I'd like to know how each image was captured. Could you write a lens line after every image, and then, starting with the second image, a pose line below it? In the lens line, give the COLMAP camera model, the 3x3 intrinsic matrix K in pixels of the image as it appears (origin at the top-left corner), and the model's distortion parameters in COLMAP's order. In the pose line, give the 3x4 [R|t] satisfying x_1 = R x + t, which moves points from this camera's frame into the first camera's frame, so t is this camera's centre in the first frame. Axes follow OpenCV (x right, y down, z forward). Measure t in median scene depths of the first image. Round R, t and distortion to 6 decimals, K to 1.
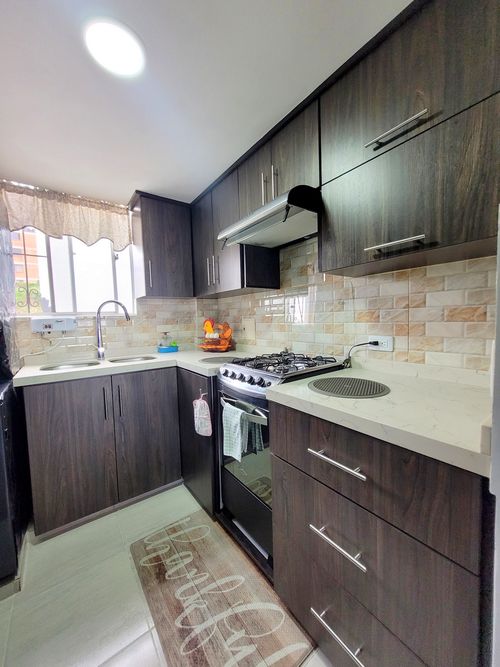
lens RADIAL K [[261.1, 0, 253.0], [0, 261.1, 334.1], [0, 0, 1]] dist [-0.000605, 0.000768]
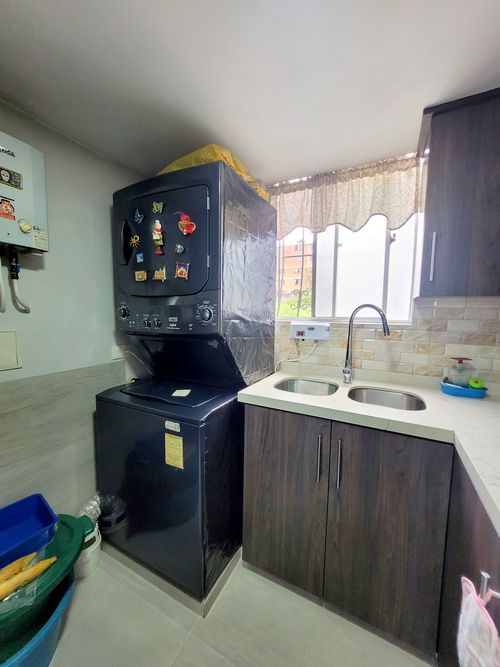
lens RADIAL K [[261.1, 0, 253.6], [0, 261.1, 336.8], [0, 0, 1]] dist [-0.000605, 0.000768]
pose [[0.440913, 0.120628, -0.889407, -0.058356], [-0.074716, 0.992421, 0.097560, -0.106651], [0.894435, 0.023438, 0.446584, 0.511668]]
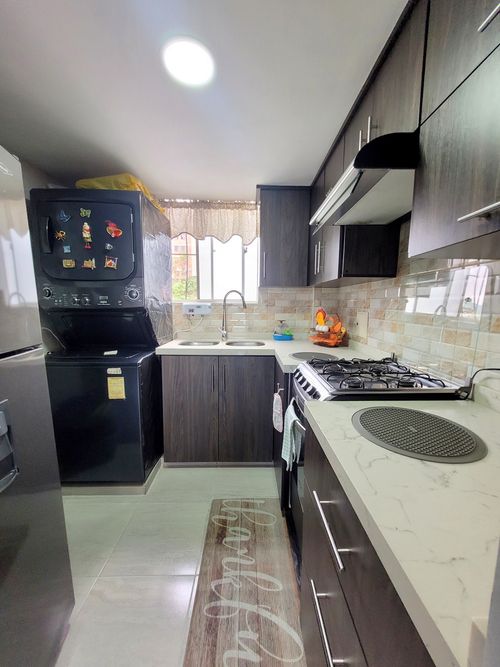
lens RADIAL K [[261.1, 0, 254.2], [0, 261.1, 334.3], [0, 0, 1]] dist [-0.000605, 0.000768]
pose [[0.813961, 0.102070, -0.571883, 0.247948], [-0.065318, 0.994281, 0.084493, -0.047983], [0.577236, -0.031419, 0.815973, 0.137720]]
